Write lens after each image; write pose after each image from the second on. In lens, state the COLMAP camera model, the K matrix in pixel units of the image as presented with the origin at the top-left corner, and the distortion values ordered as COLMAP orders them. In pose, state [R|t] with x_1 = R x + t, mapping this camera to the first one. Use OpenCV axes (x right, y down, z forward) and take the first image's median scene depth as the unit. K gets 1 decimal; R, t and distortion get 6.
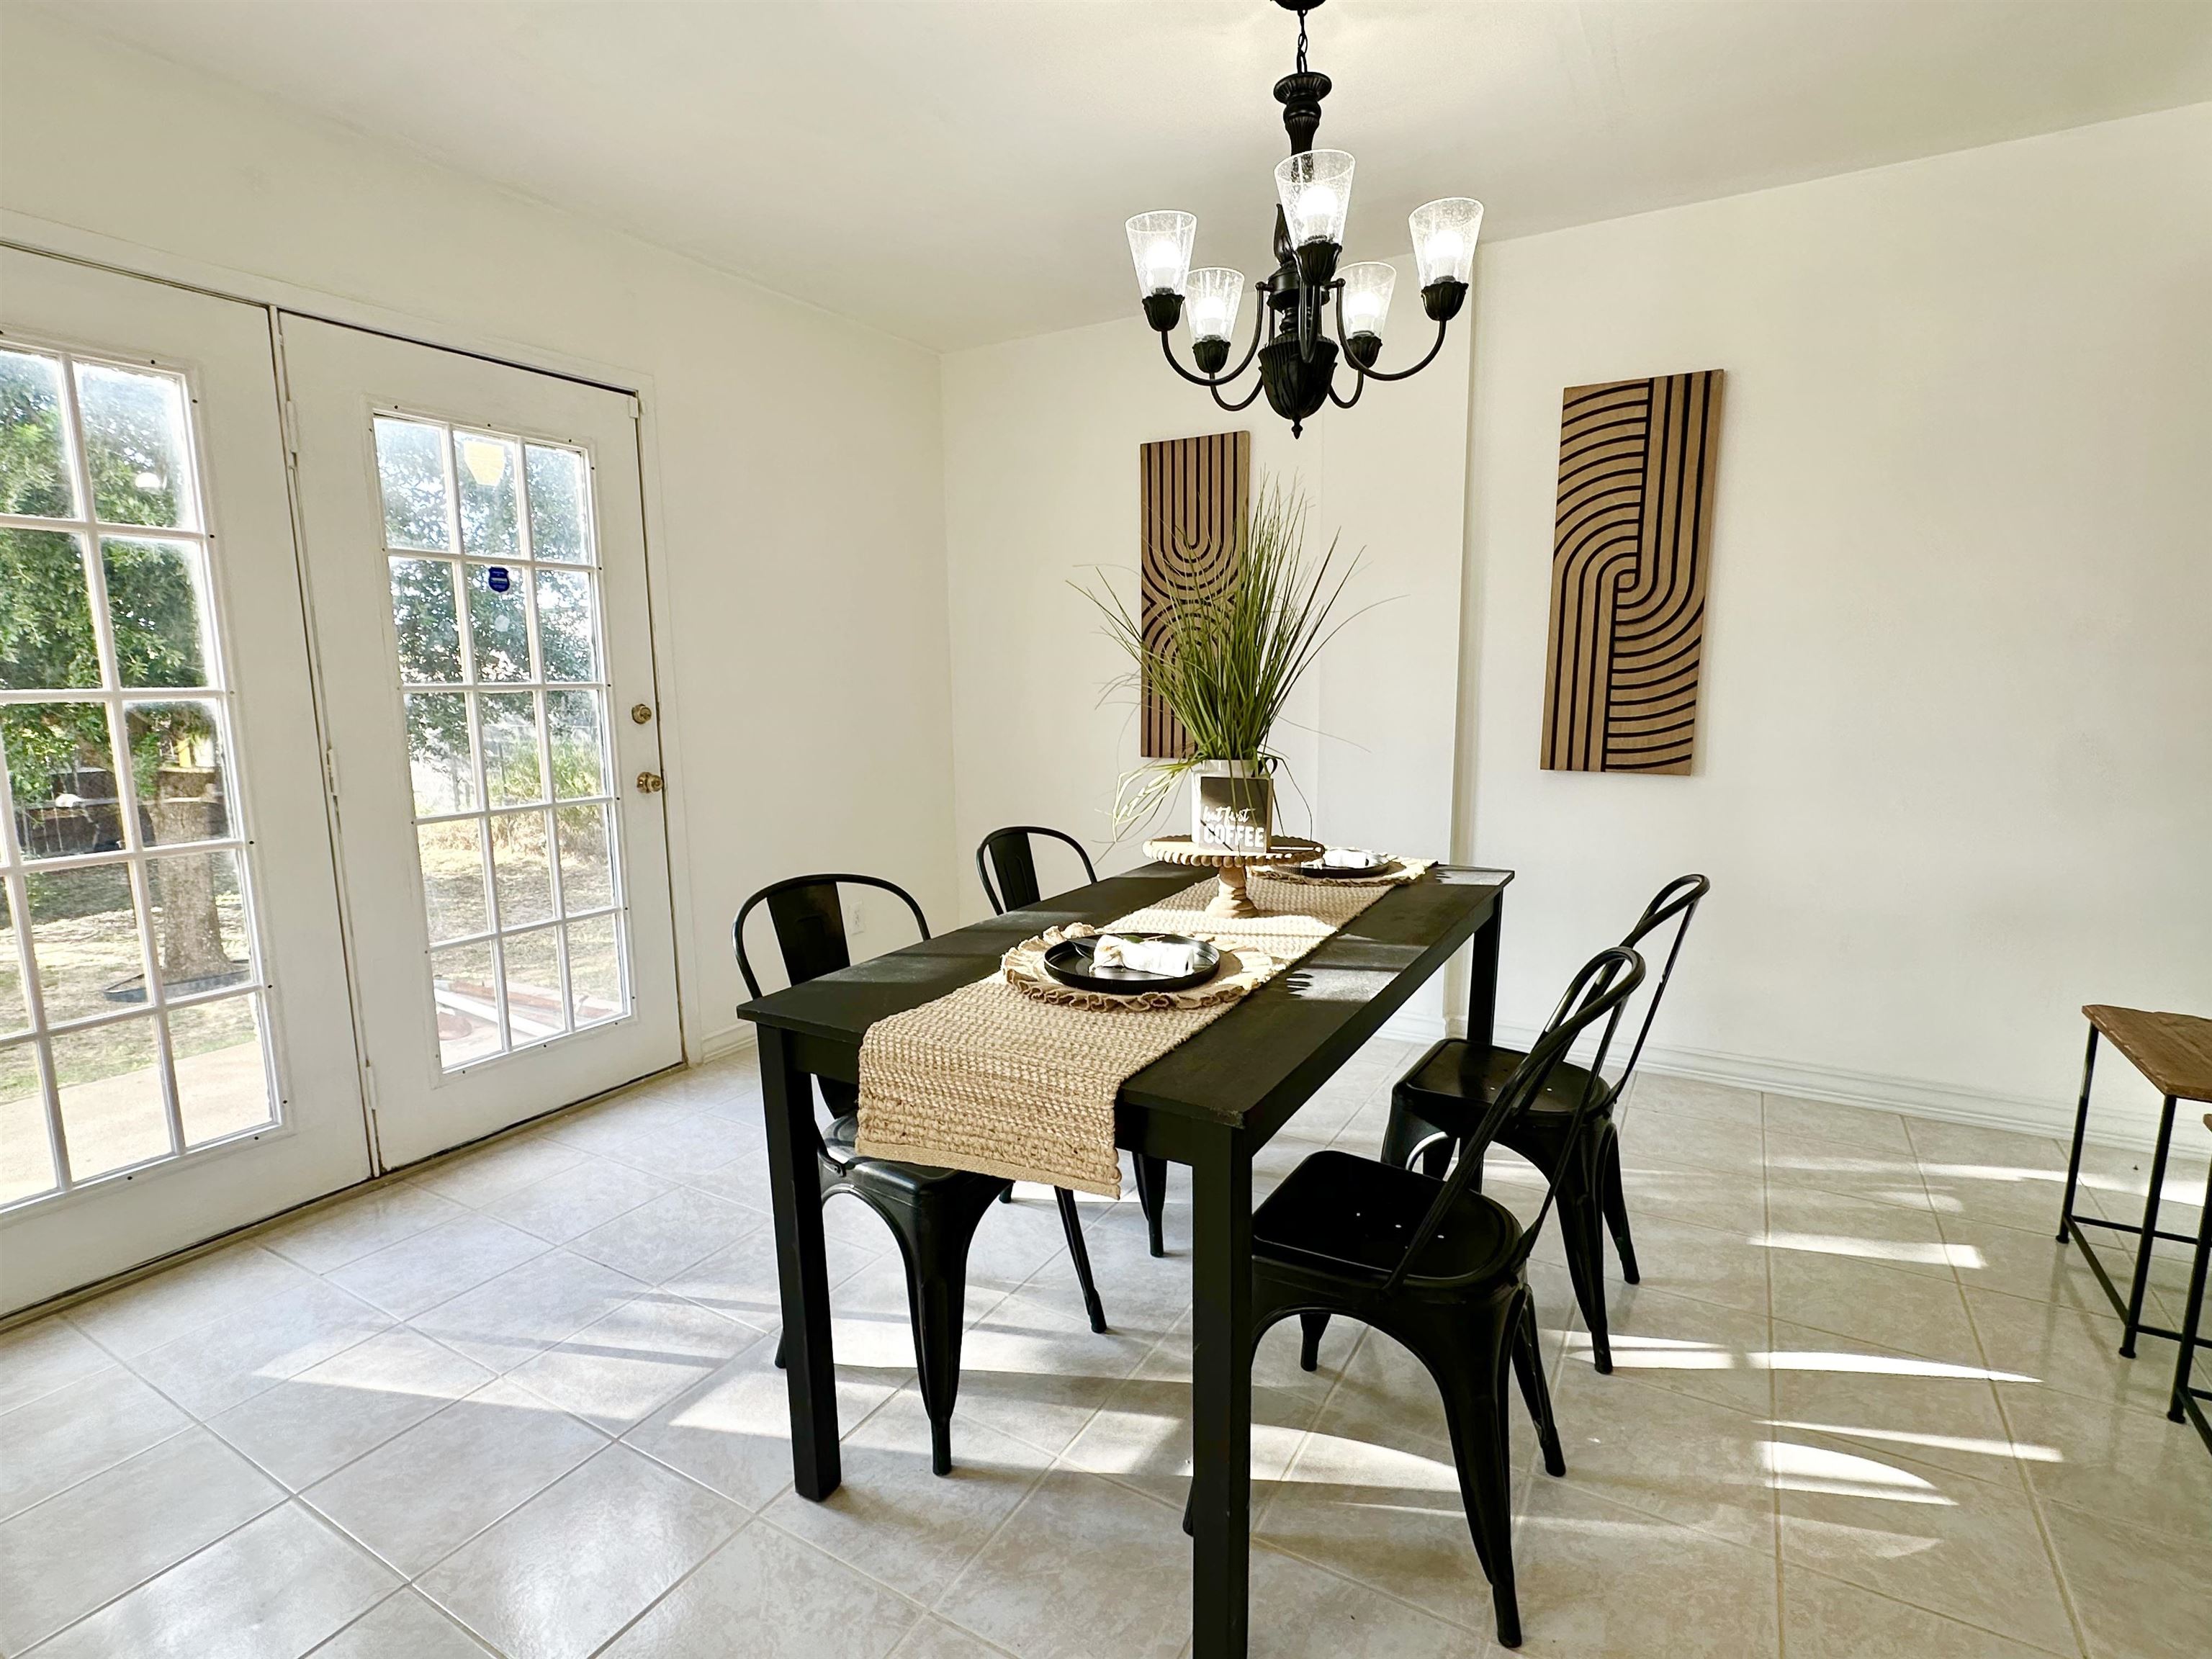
lens RADIAL K [[1085.4, 0, 1096.9], [0, 1085.4, 830.4], [0, 0, 1]] dist [-0.011316, 0.000246]
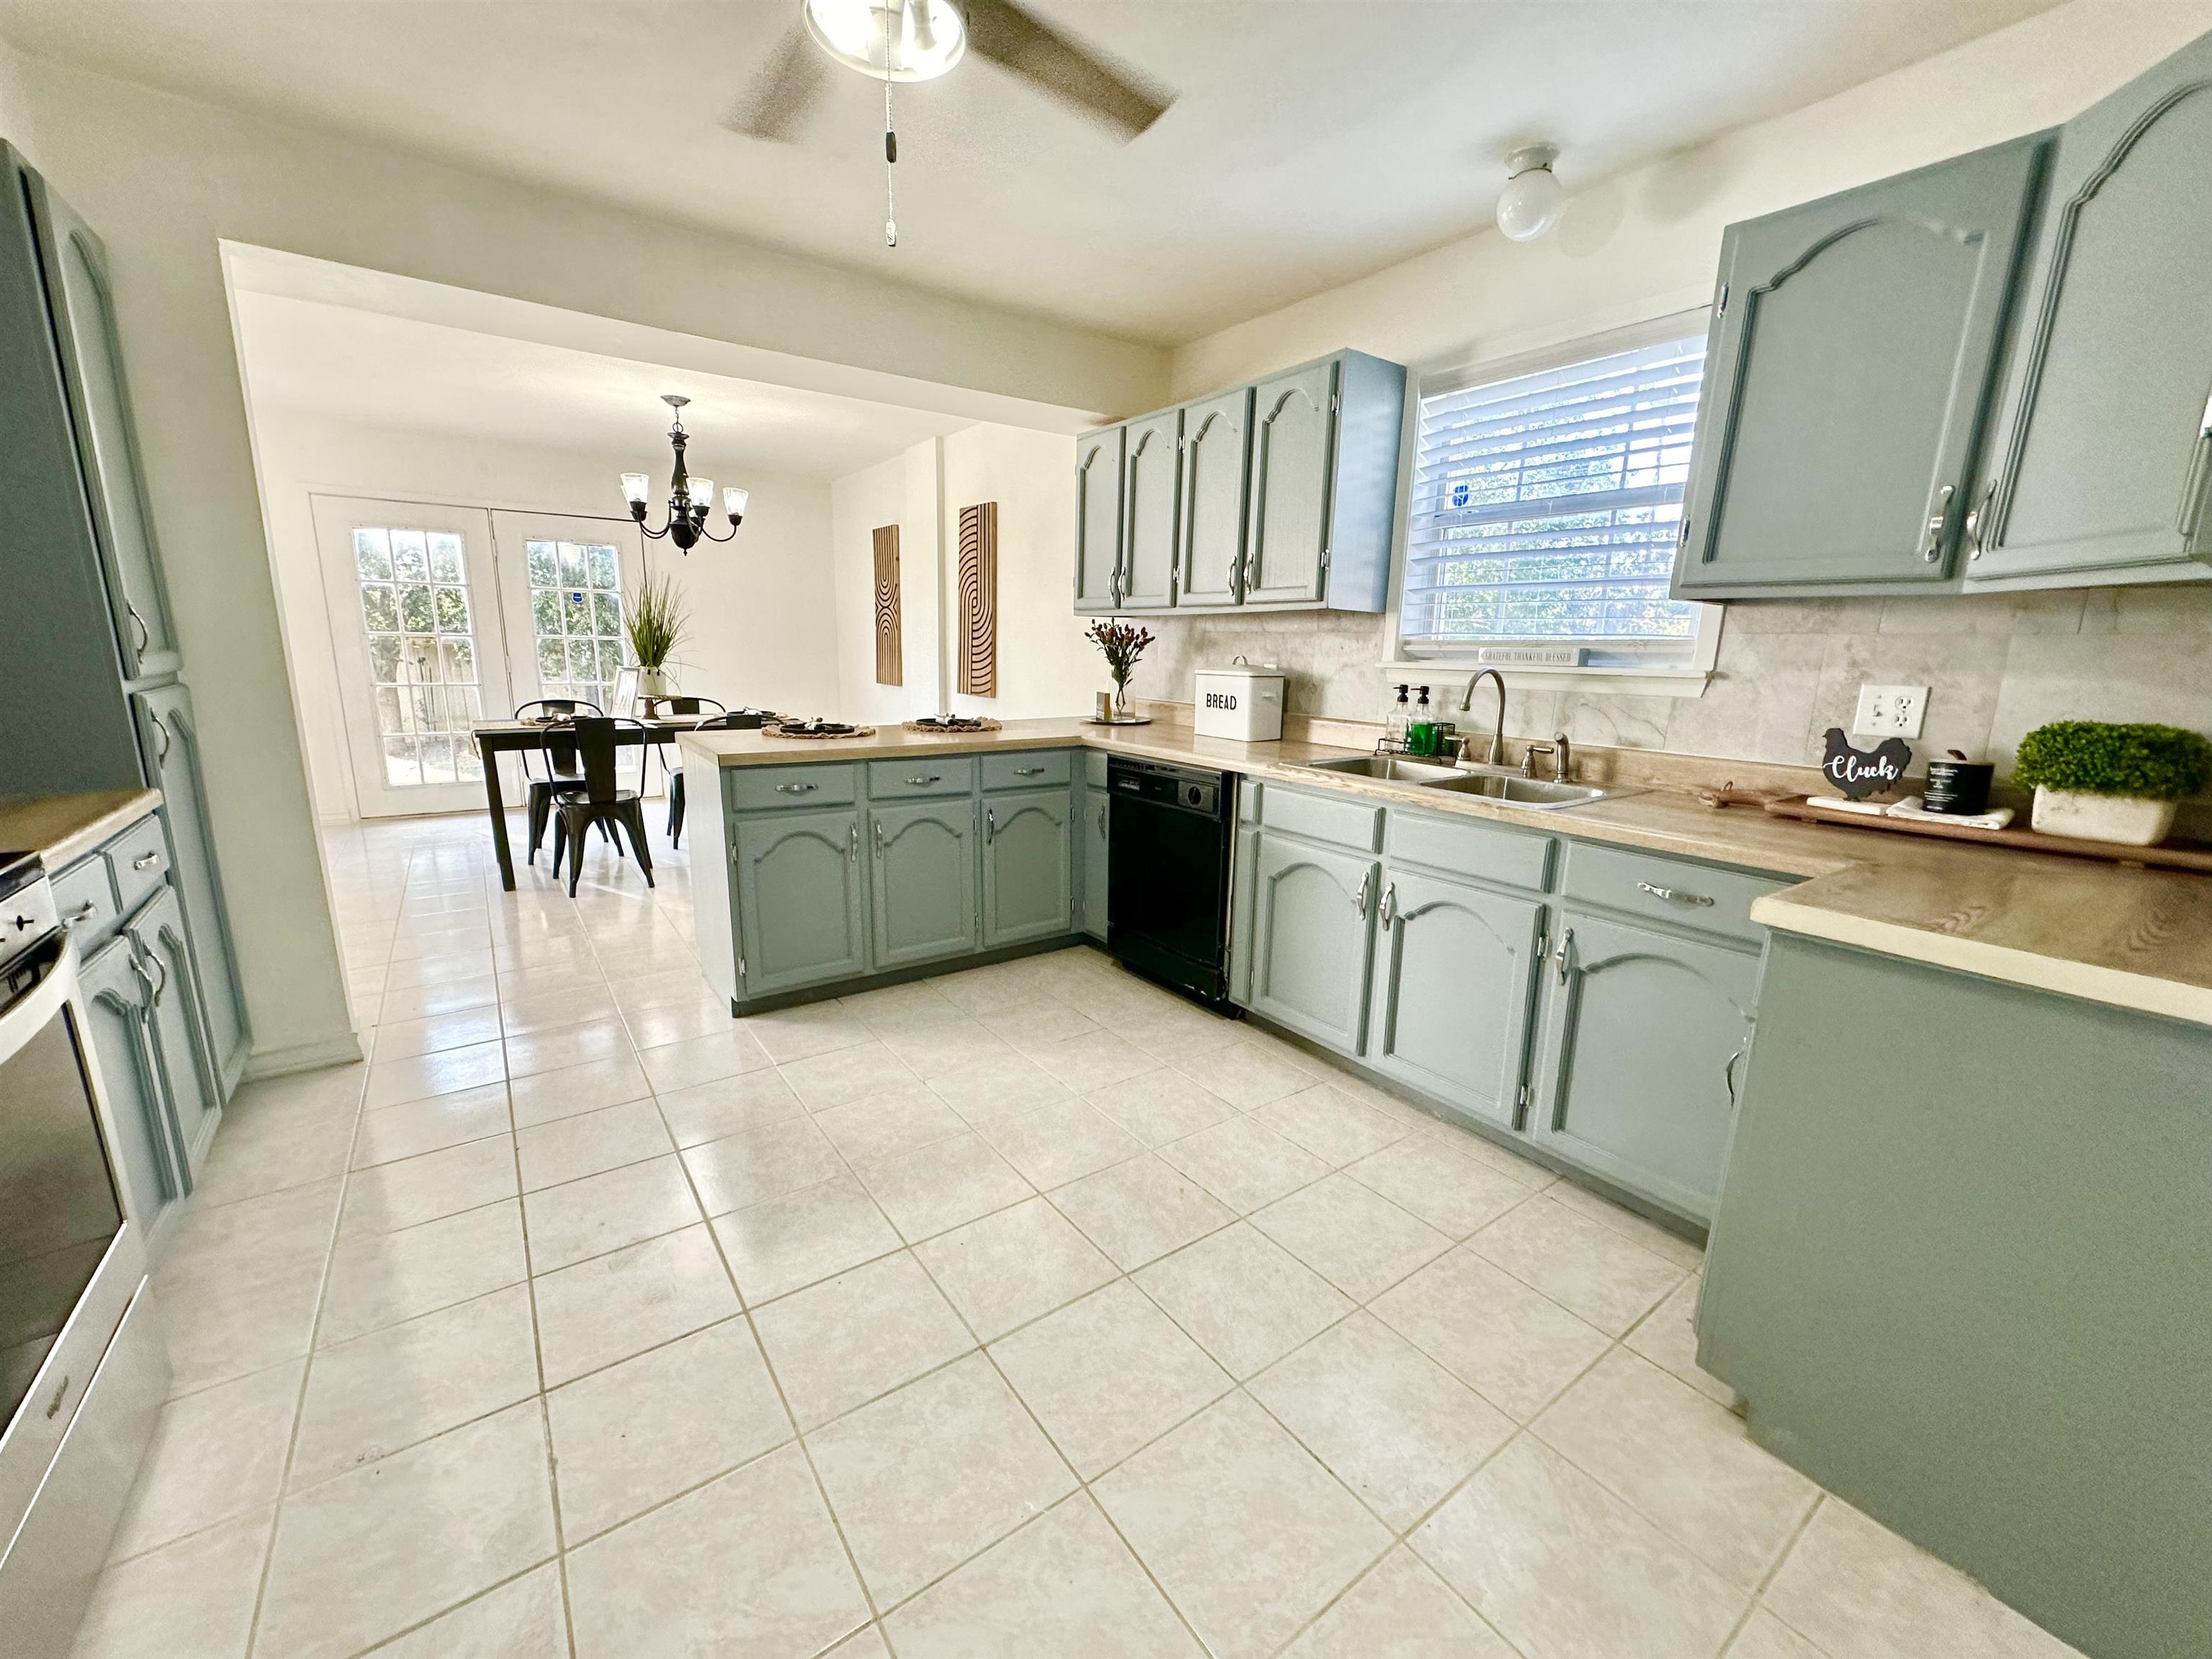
lens RADIAL K [[881.4, 0, 1097.3], [0, 881.4, 839.9], [0, 0, 1]] dist [-0.014566, -0.000022]
pose [[0.915194, 0.119561, -0.384870, 2.204692], [-0.093149, 0.991876, 0.086628, 0.078745], [0.392101, -0.043431, 0.918896, -0.745022]]
